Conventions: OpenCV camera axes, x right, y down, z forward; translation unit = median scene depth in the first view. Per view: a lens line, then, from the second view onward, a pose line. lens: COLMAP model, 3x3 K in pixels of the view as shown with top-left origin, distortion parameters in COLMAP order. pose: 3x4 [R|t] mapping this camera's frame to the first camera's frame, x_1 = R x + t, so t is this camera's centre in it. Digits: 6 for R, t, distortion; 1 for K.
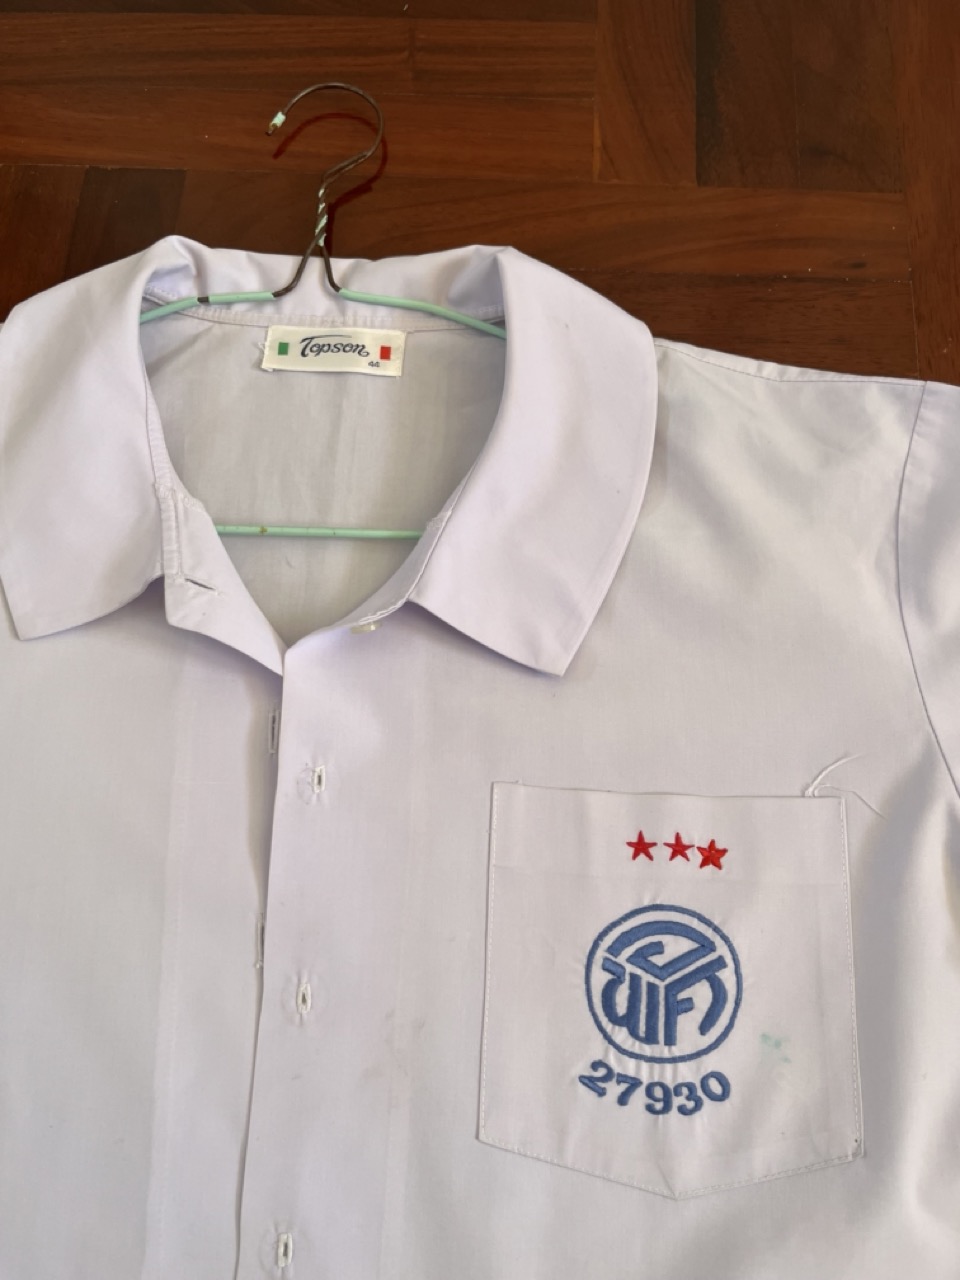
lens RADIAL K [[1087.8, 0, 489.7], [0, 1087.8, 636.1], [0, 0, 1]] dist [0.061295, -0.144431]
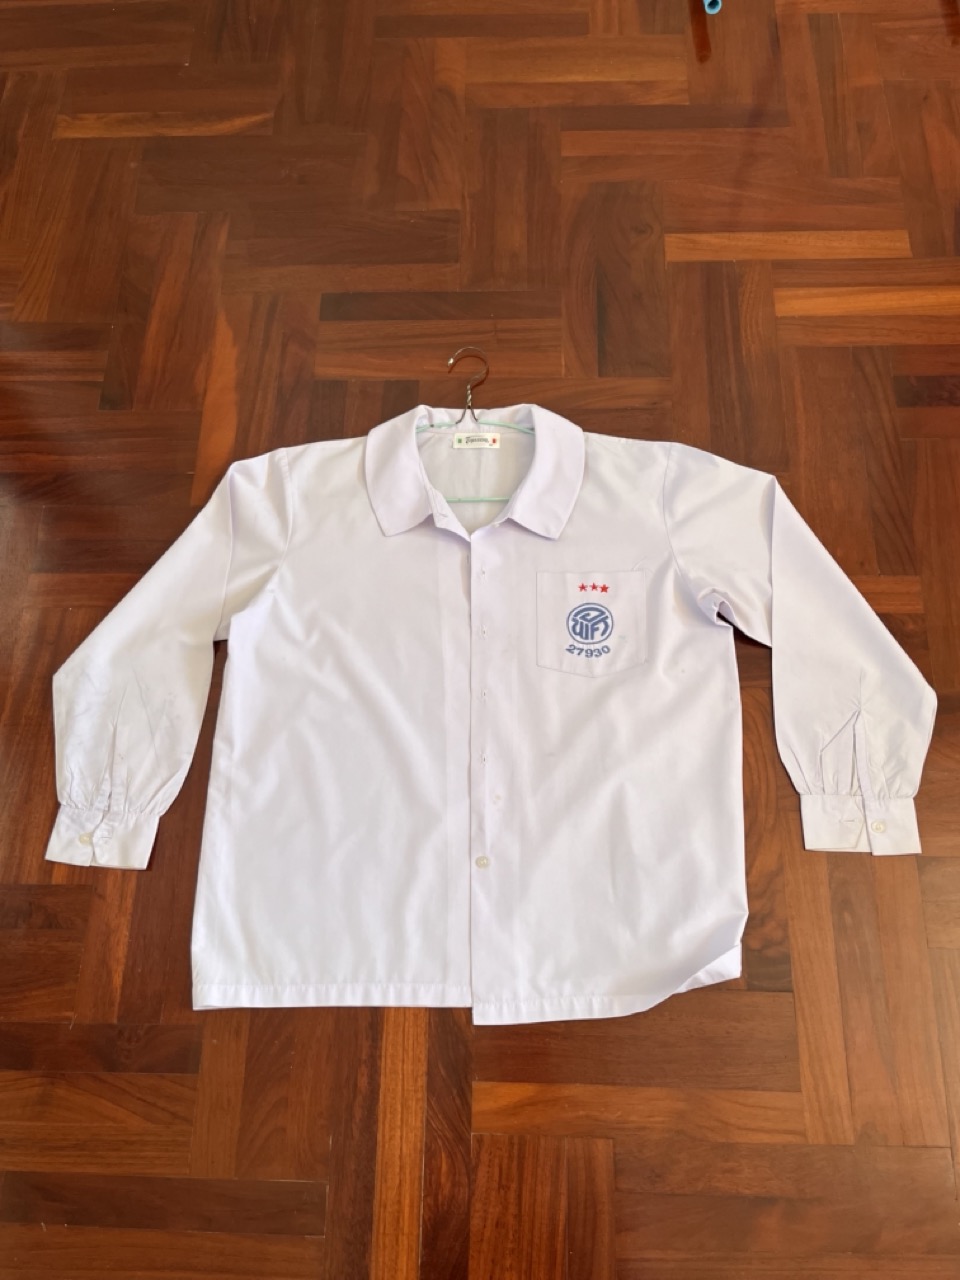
lens RADIAL K [[1087.8, 0, 481.9], [0, 1087.8, 637.1], [0, 0, 1]] dist [0.061295, -0.144431]
pose [[0.998810, -0.041046, -0.026352, -0.076234], [0.039658, 0.997901, -0.051200, 0.448224], [0.028398, 0.050094, 0.998341, -2.044450]]
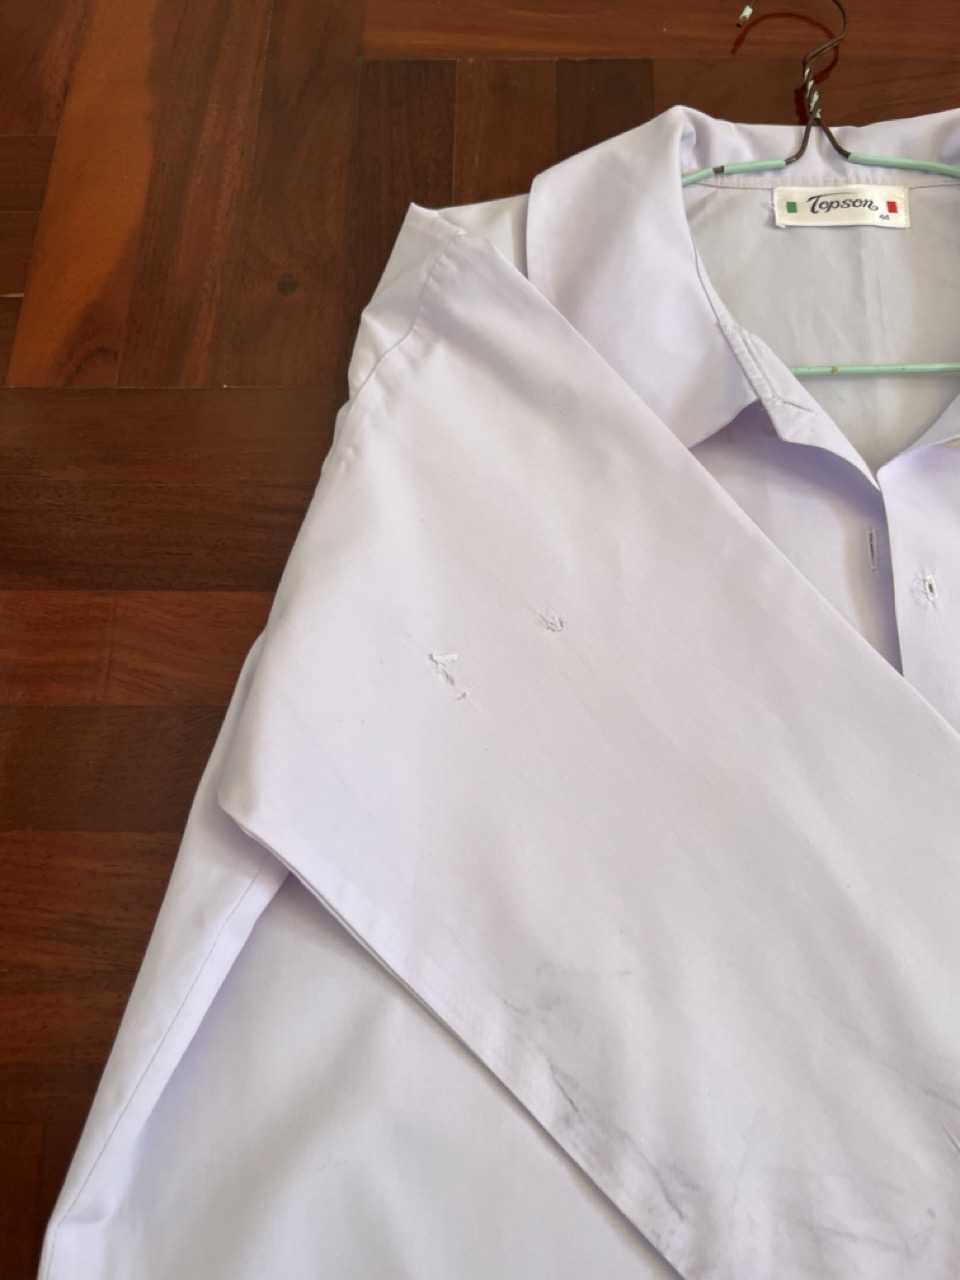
lens RADIAL K [[1087.8, 0, 468.7], [0, 1087.8, 639.6], [0, 0, 1]] dist [0.061295, -0.144431]
pose [[0.999254, -0.038109, -0.006202, -0.530460], [0.037772, 0.998156, -0.047526, 0.192571], [0.008002, 0.047256, 0.998851, -0.018727]]
